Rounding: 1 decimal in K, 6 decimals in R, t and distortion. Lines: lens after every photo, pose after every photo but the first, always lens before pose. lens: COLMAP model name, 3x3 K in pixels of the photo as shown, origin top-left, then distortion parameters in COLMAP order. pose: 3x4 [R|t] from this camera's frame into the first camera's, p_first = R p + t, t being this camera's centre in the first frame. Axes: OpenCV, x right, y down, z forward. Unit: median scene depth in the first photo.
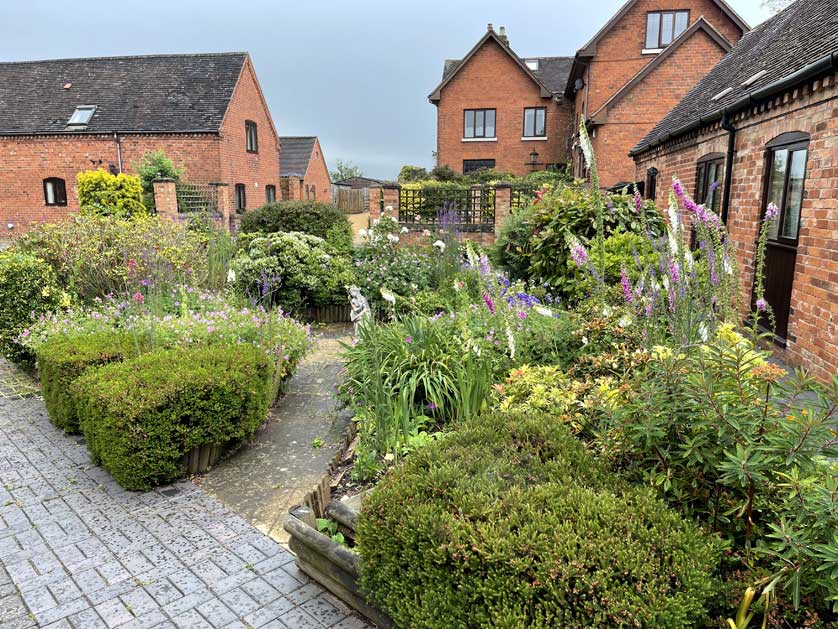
lens RADIAL K [[632.7, 0, 419.2], [0, 632.7, 315.9], [0, 0, 1]] dist [0.059705, -0.003399]
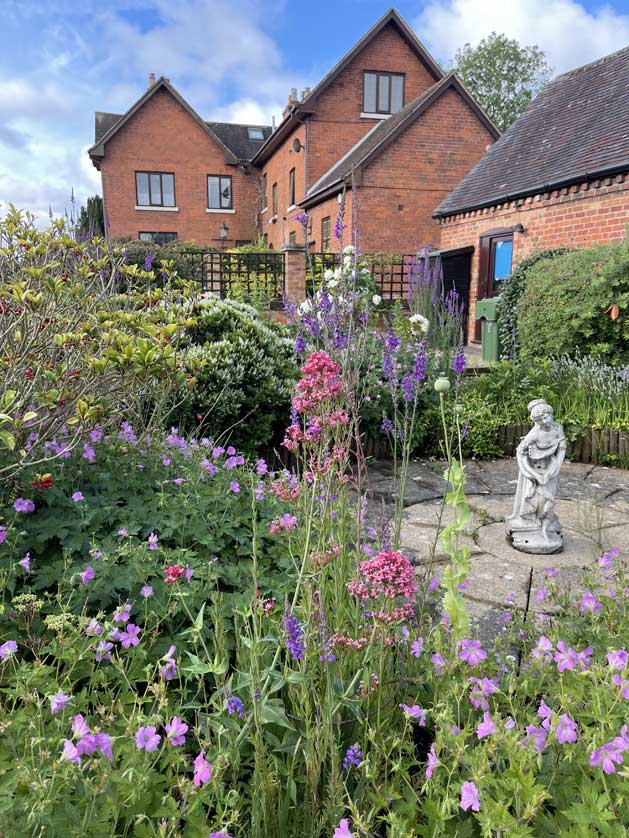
lens RADIAL K [[632.7, 0, 314.1], [0, 632.7, 418.6], [0, 0, 1]] dist [0.059705, -0.003399]
pose [[0.912486, -0.085976, 0.399973, -0.083279], [0.076721, 0.996285, 0.039128, -0.013732], [-0.401851, -0.005017, 0.915691, 0.131274]]
